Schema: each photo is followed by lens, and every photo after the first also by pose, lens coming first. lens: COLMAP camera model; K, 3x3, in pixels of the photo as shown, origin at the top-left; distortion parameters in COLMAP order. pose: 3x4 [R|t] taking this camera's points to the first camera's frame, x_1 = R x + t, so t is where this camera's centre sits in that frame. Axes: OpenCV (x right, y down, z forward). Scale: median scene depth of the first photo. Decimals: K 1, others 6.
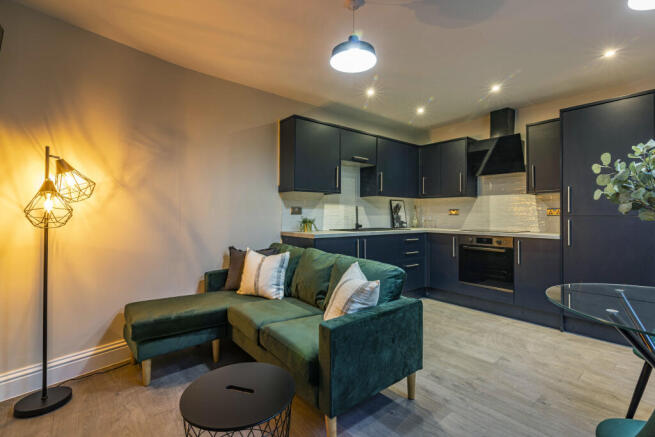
lens RADIAL K [[302.1, 0, 327.5], [0, 302.1, 218.5], [0, 0, 1]] dist [0.001038, 0.000086]
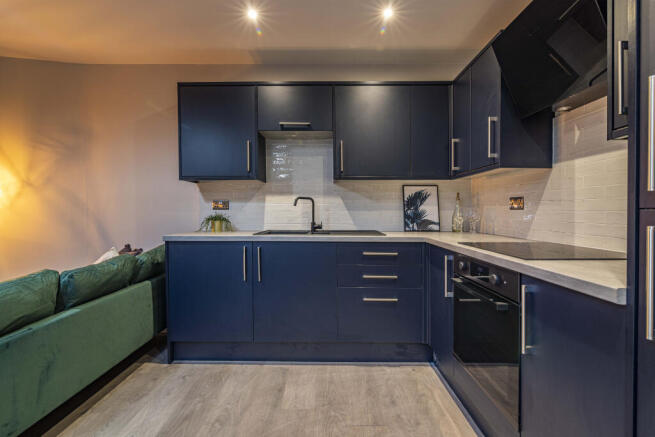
lens RADIAL K [[309.7, 0, 327.5], [0, 309.7, 218.5], [0, 0, 1]] dist [0.000464, 0.000114]
pose [[0.773503, 0.011186, -0.633694, 0.616812], [-0.005317, 0.999924, 0.011161, -0.000846], [0.633770, -0.005264, 0.773504, 0.539256]]
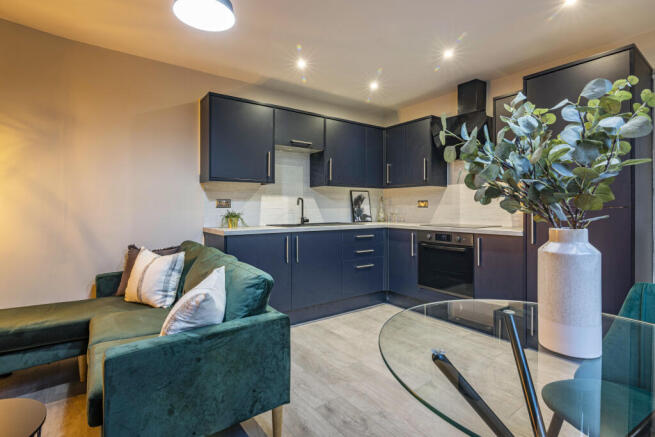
lens RADIAL K [[318.7, 0, 326.1], [0, 318.7, 214.3], [0, 0, 1]] dist [-0.003089, -0.000391]
pose [[0.998482, -0.005508, -0.054805, 0.238824], [0.005914, 0.999956, 0.007246, 0.000398], [0.054762, -0.007560, 0.998471, 0.094427]]
